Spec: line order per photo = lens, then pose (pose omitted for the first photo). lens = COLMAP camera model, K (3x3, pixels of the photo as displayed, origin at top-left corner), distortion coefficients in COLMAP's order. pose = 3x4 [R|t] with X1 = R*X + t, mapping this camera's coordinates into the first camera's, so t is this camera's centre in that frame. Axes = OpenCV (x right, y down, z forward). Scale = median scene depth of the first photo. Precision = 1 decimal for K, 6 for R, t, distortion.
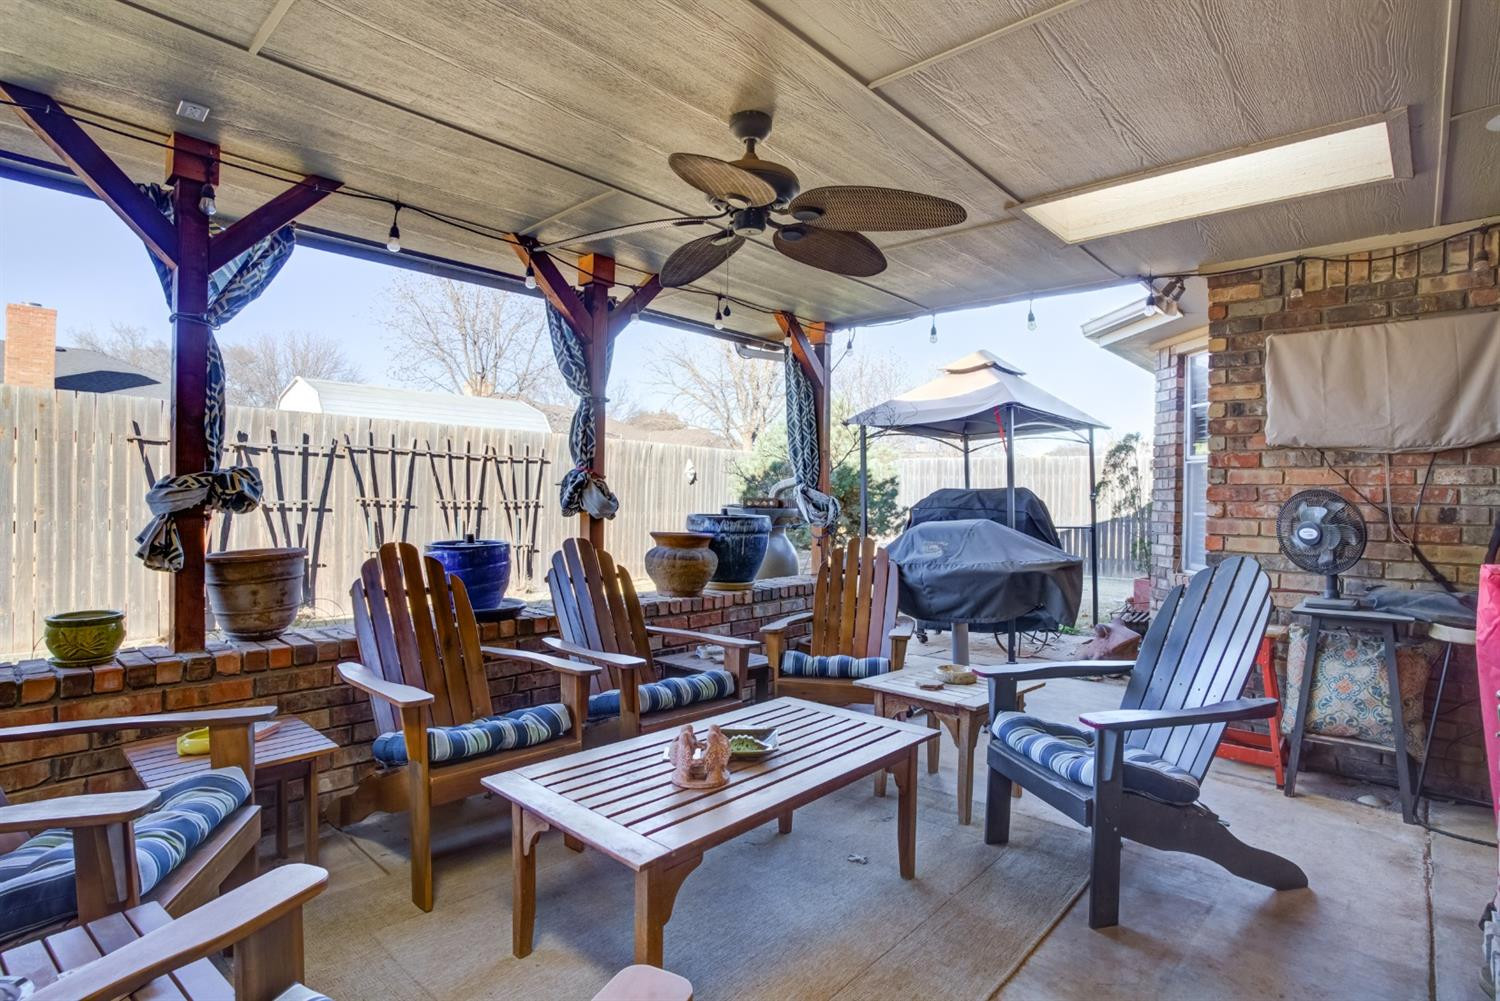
lens RADIAL K [[765.3, 0, 751.8], [0, 765.3, 500.4], [0, 0, 1]] dist [-0.013207, 0.008016]
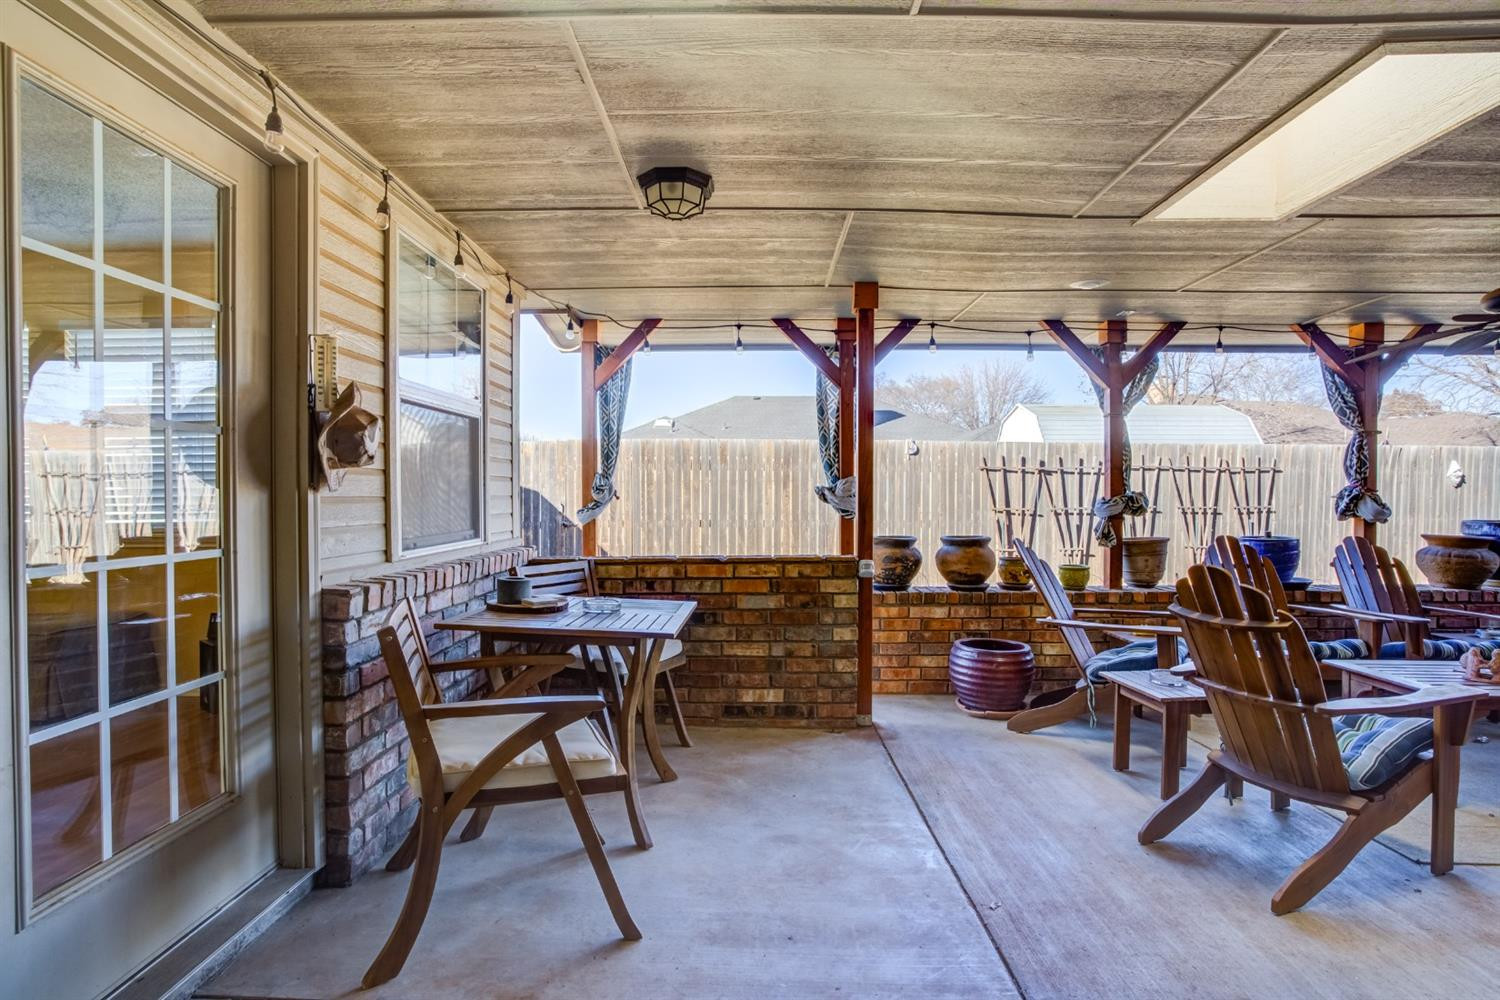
lens RADIAL K [[765.3, 0, 757.9], [0, 765.3, 495.8], [0, 0, 1]] dist [-0.013207, 0.008016]
pose [[0.684909, -0.011910, -0.728532, 0.031432], [0.003867, 0.999912, -0.012711, -0.009911], [0.728619, 0.005889, 0.684894, -0.674012]]
